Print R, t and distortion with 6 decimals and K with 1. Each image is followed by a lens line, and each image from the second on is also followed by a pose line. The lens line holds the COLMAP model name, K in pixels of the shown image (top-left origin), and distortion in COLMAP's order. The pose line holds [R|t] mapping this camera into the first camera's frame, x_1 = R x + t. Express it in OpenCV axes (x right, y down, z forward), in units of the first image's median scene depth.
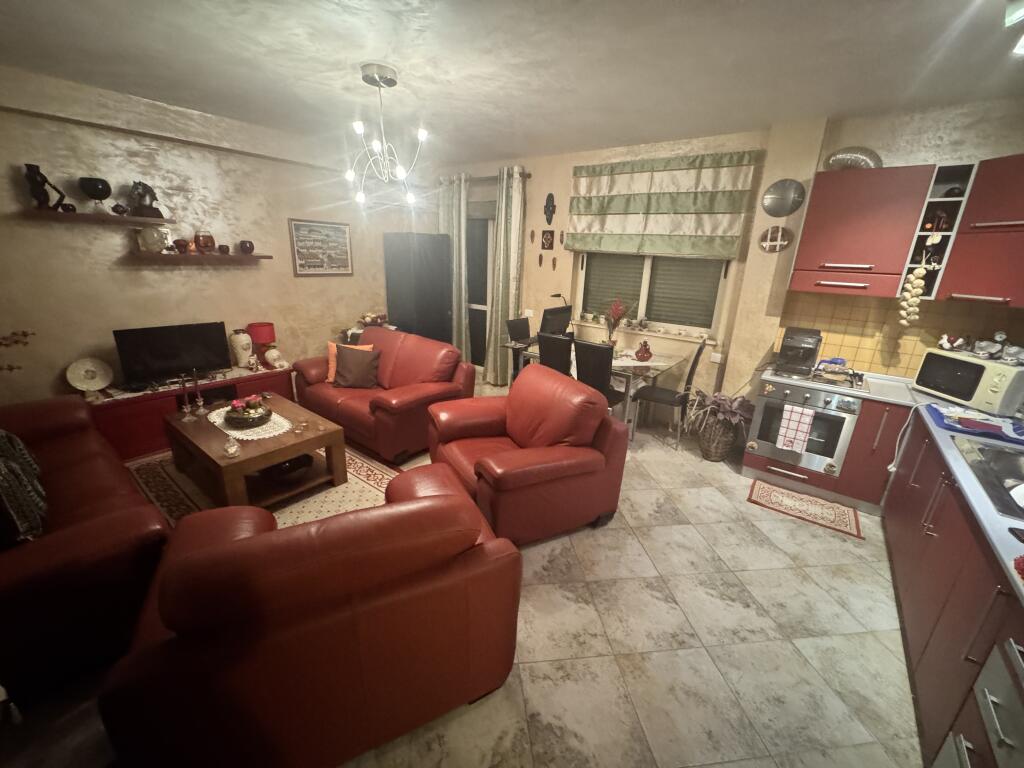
lens RADIAL K [[408.8, 0, 510.8], [0, 408.8, 382.6], [0, 0, 1]] dist [-0.002401, 0.000060]
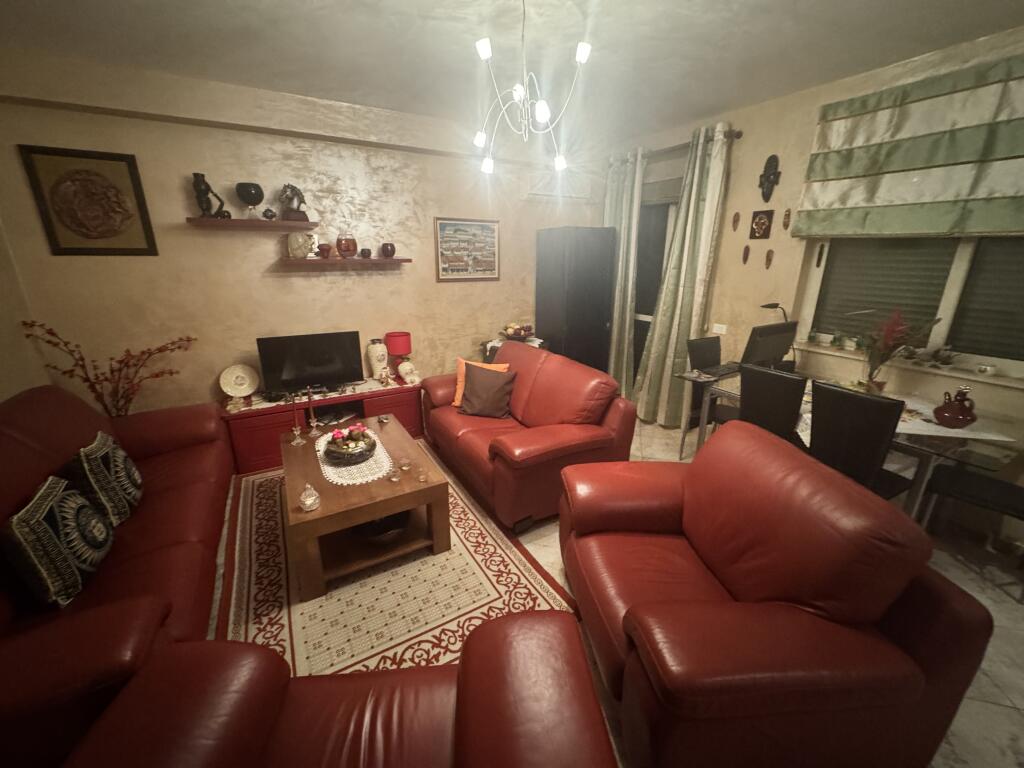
lens RADIAL K [[408.8, 0, 510.8], [0, 408.8, 382.6], [0, 0, 1]] dist [-0.002401, 0.000060]
pose [[0.926739, 0.079022, -0.367303, -0.032703], [-0.083166, 0.996525, 0.004560, -0.064033], [0.366387, 0.026321, 0.930090, 0.260622]]
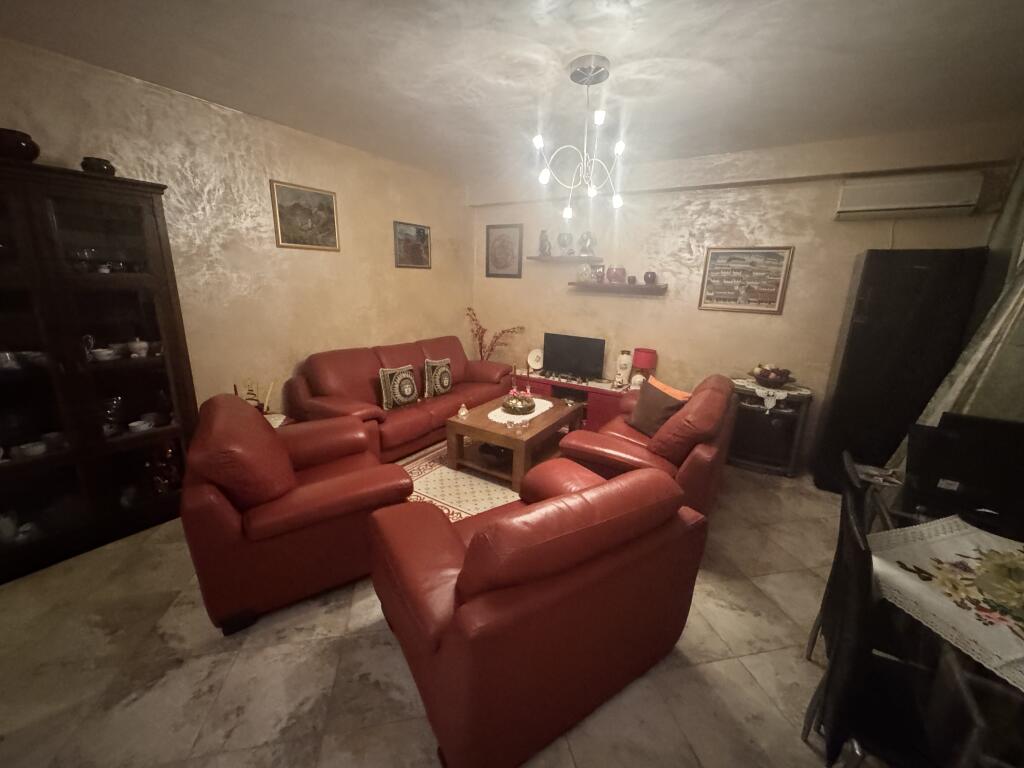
lens RADIAL K [[408.8, 0, 510.8], [0, 408.8, 382.6], [0, 0, 1]] dist [-0.002401, 0.000060]
pose [[0.089724, 0.213108, -0.972900, 0.423948], [-0.325287, 0.929542, 0.173611, -0.147108], [0.941349, 0.300894, 0.152723, 0.588074]]
